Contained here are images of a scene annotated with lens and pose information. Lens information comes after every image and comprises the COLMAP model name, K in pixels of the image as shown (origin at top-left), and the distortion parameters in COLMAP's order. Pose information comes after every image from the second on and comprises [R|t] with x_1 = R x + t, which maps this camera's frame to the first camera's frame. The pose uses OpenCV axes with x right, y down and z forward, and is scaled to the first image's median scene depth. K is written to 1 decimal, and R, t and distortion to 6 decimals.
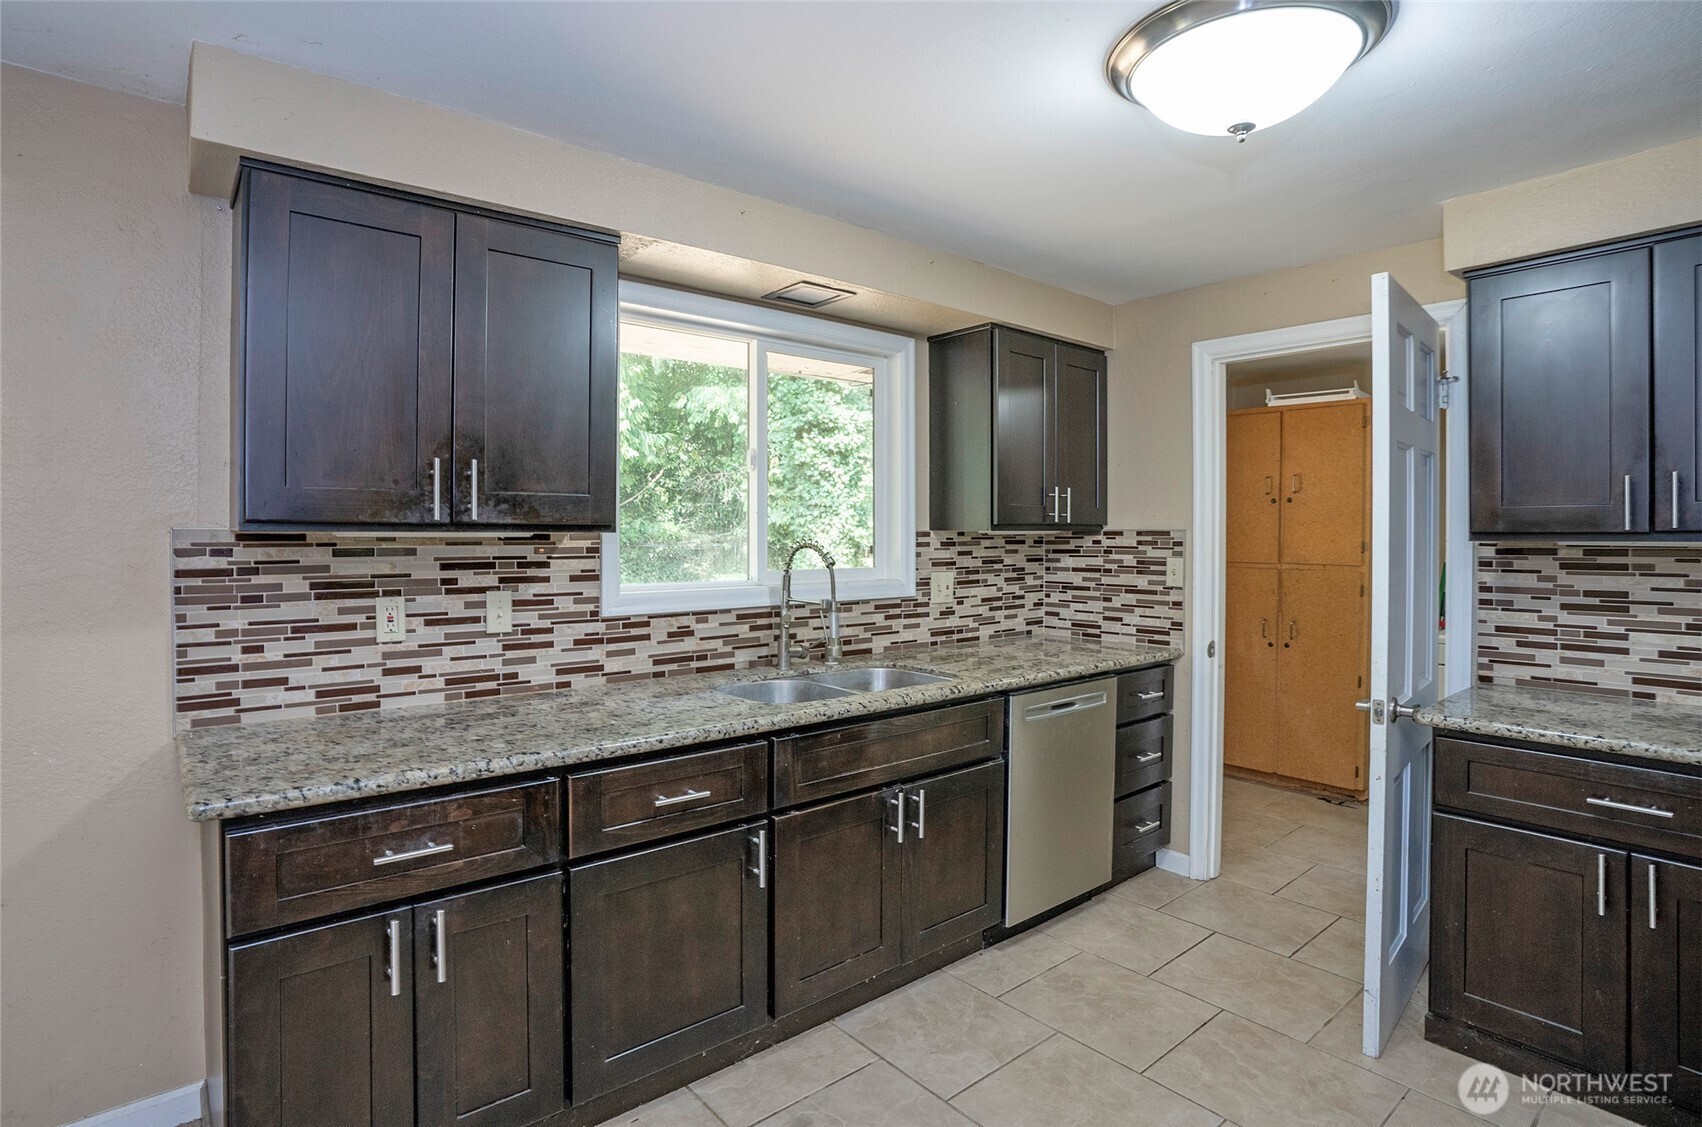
lens RADIAL K [[846.1, 0, 798.2], [0, 846.1, 538.2], [0, 0, 1]] dist [-0.067440, 0.025479]
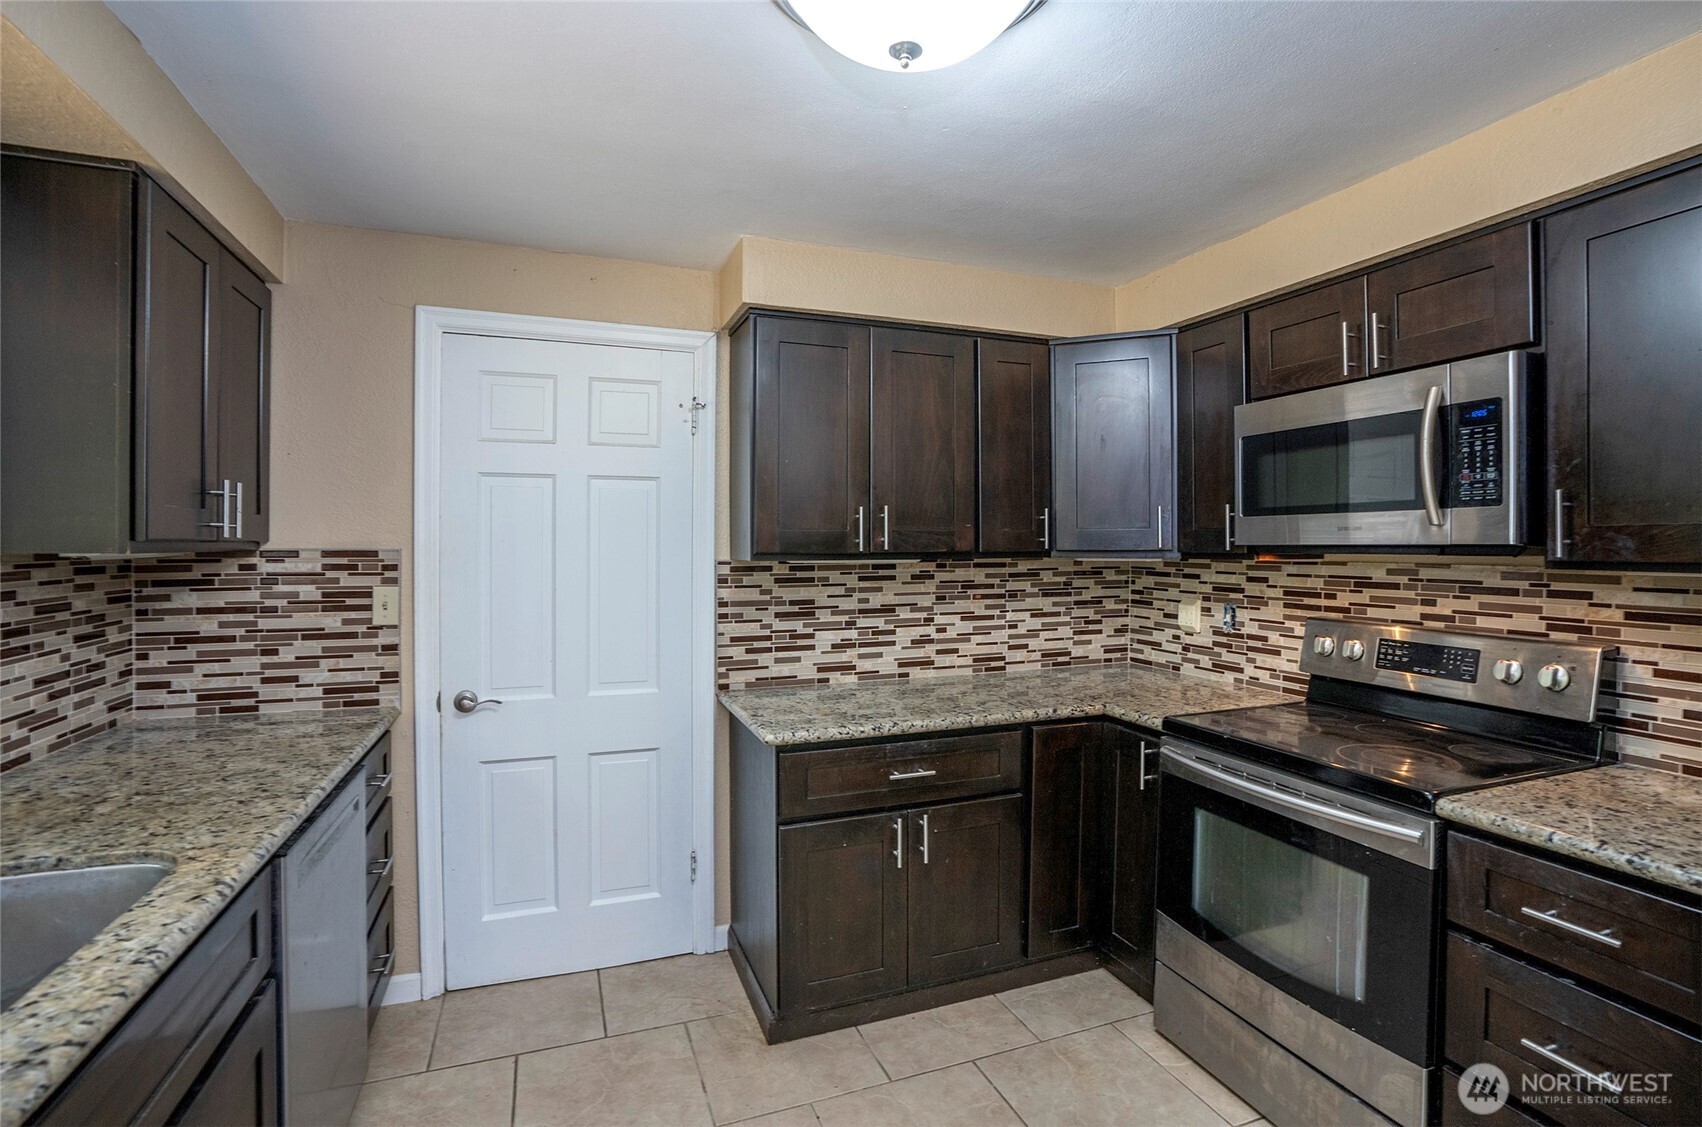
lens RADIAL K [[806.5, 0, 855.0], [0, 806.5, 547.9], [0, 0, 1]] dist [-0.069939, 0.030353]
pose [[0.298751, -0.003540, 0.954325, -0.132784], [0.004103, 0.999989, 0.002425, -0.015025], [-0.954322, 0.003191, 0.298762, 0.533080]]
